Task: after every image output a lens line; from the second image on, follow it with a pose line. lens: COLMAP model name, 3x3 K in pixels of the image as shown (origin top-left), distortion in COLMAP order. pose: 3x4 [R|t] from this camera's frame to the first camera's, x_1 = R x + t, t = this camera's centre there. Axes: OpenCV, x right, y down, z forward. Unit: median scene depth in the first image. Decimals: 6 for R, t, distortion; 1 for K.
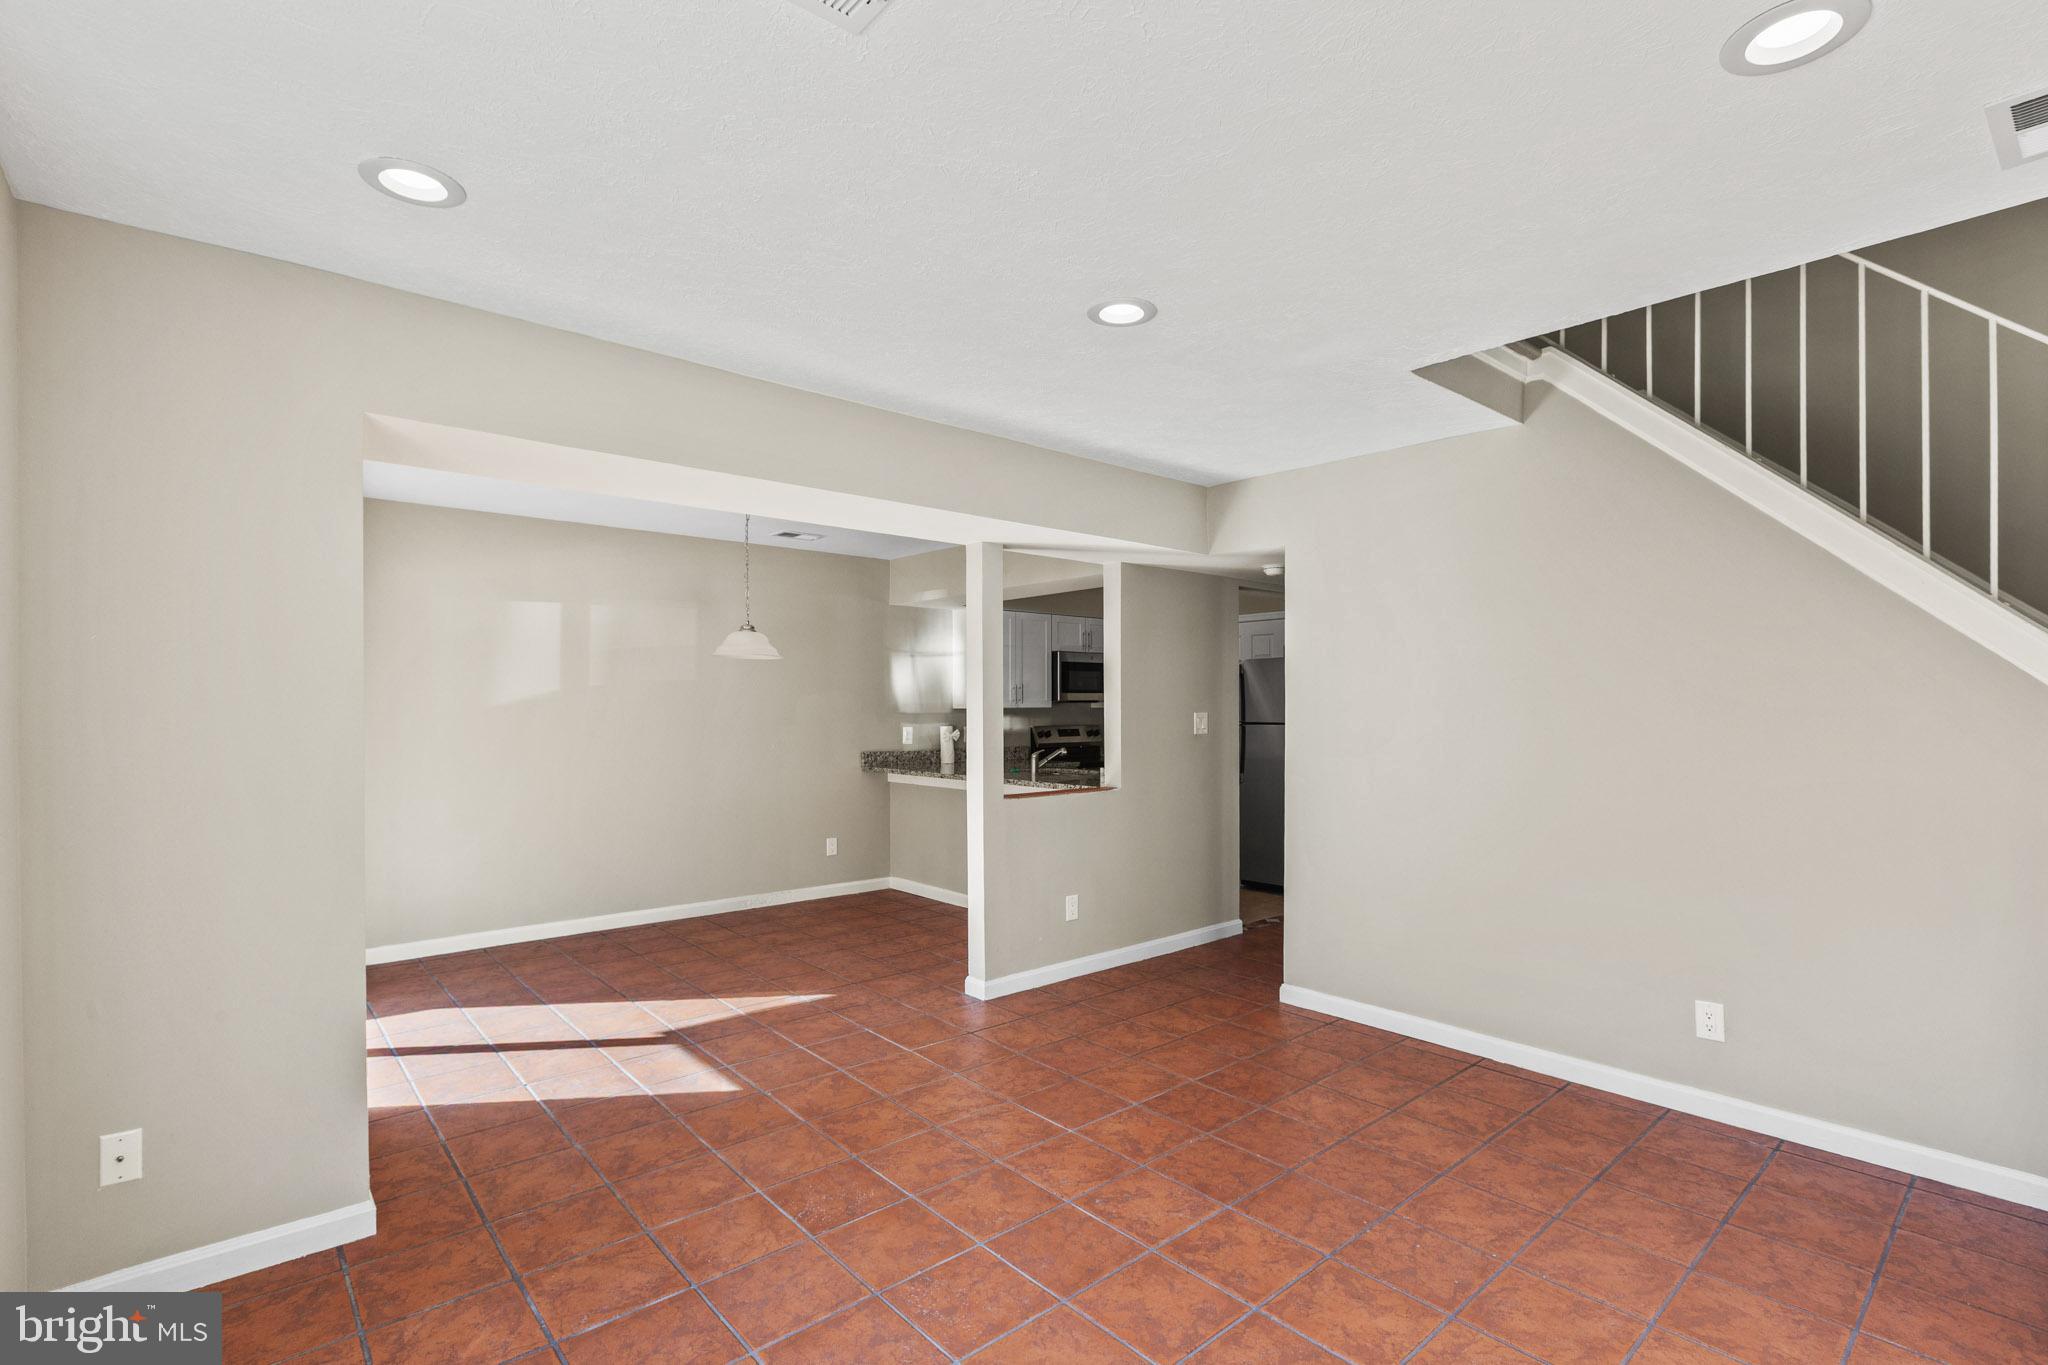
lens RADIAL K [[936.6, 0, 1022.4], [0, 936.6, 699.0], [0, 0, 1]] dist [-0.004478, -0.000598]
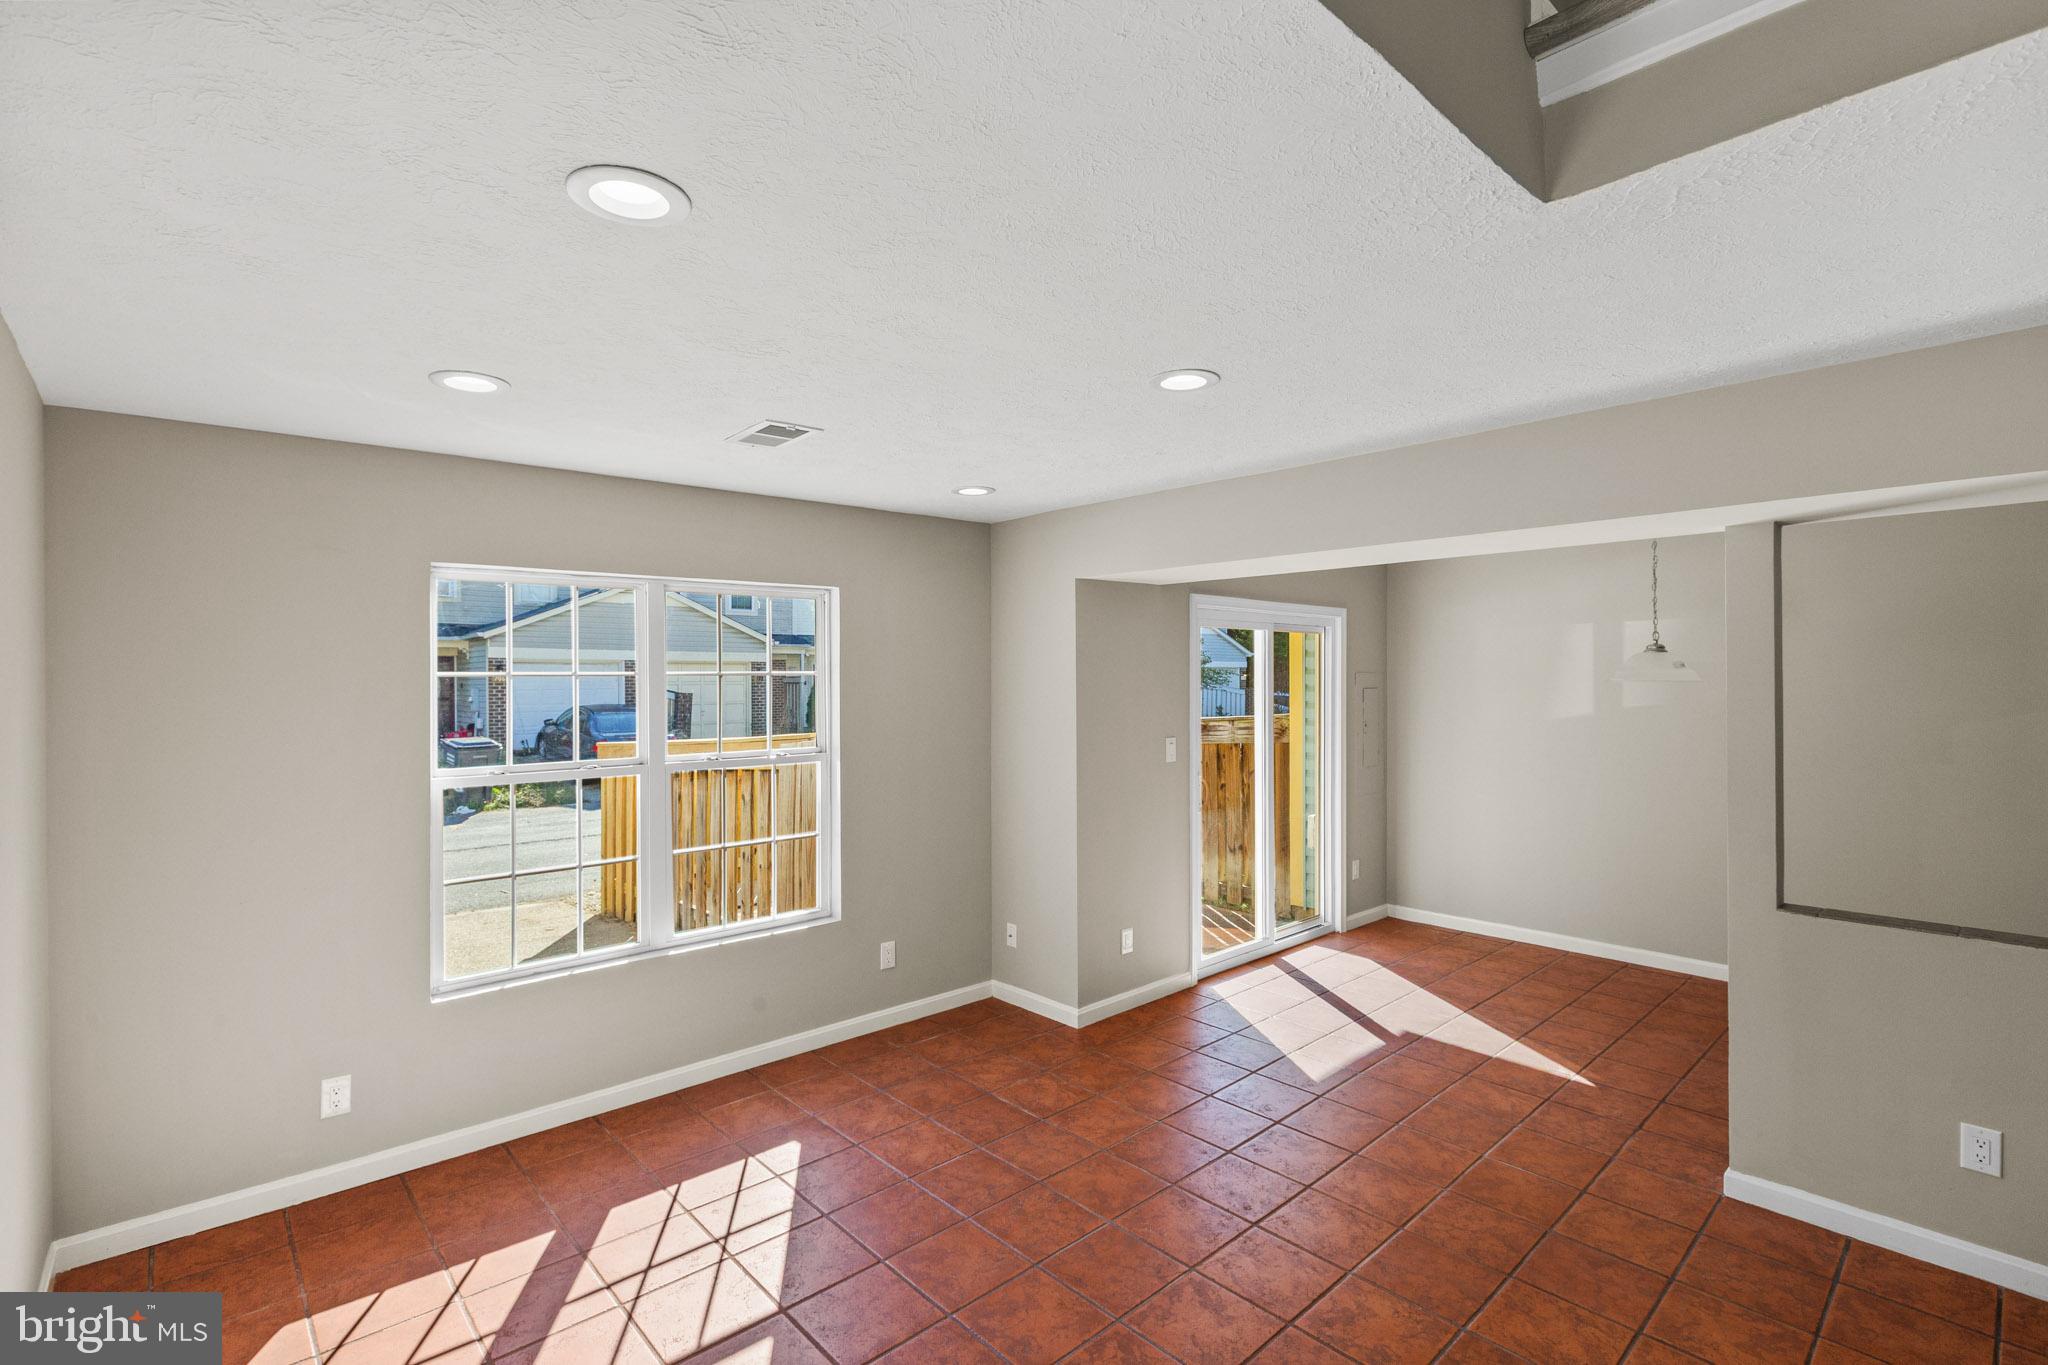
lens RADIAL K [[936.6, 0, 1033.0], [0, 936.6, 687.2], [0, 0, 1]] dist [-0.004478, -0.000598]
pose [[0.028636, 0.005958, -0.999572, 0.719240], [0.010505, 0.999925, 0.006261, -0.067758], [0.999535, -0.010679, 0.028571, 0.552741]]
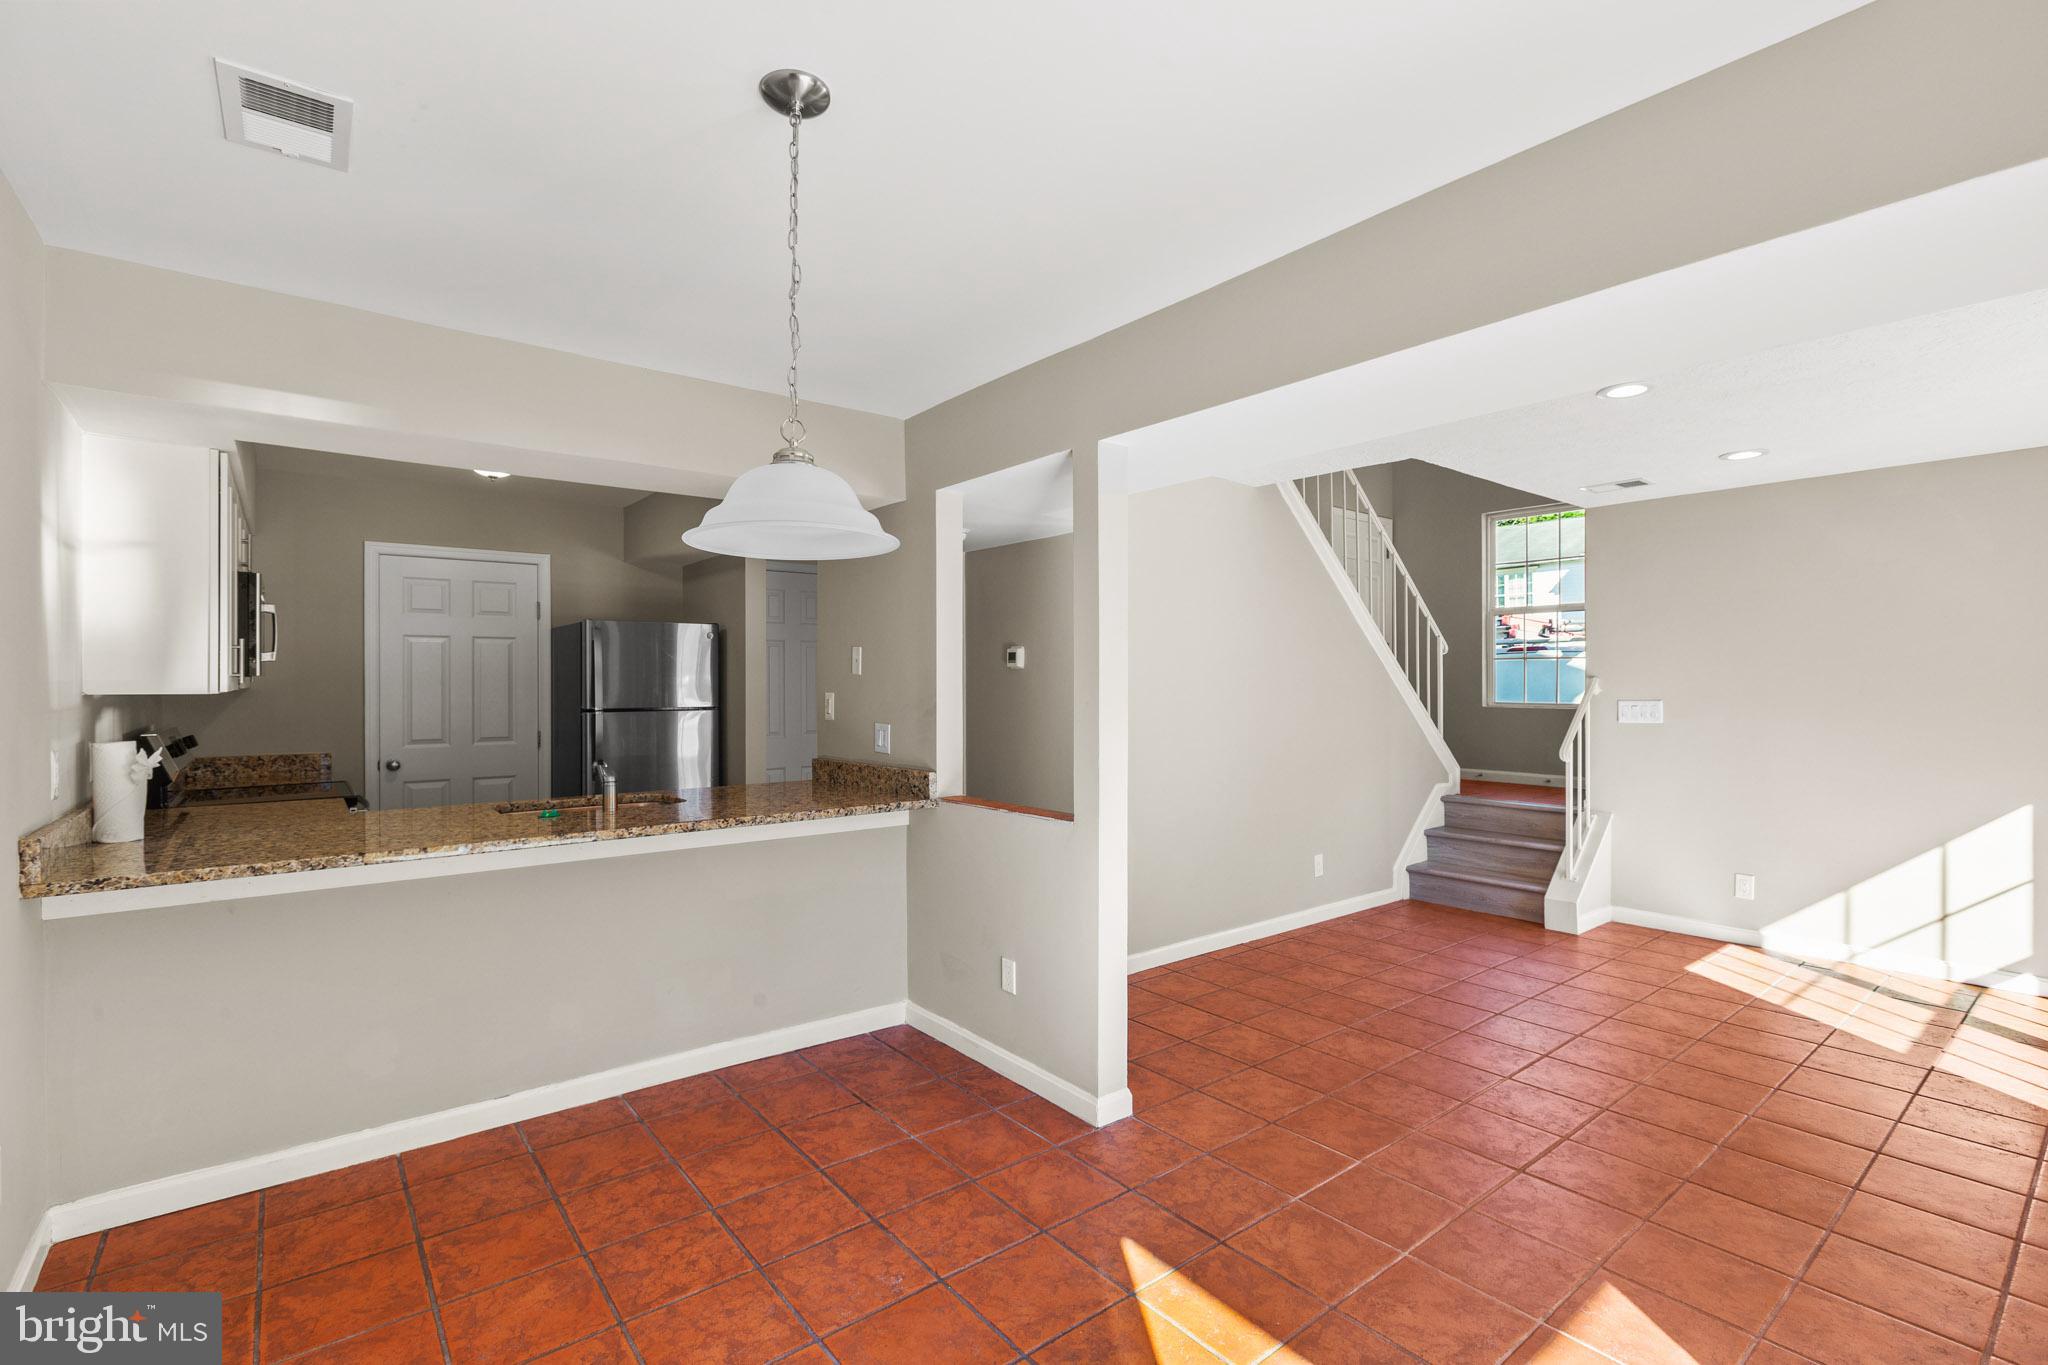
lens RADIAL K [[936.6, 0, 1026.0], [0, 936.6, 671.2], [0, 0, 1]] dist [-0.004478, -0.000598]
pose [[0.042850, 0.009464, 0.999037, -0.844842], [-0.008778, 0.999920, -0.009096, 0.004583], [-0.999043, -0.008379, 0.042929, 1.211334]]
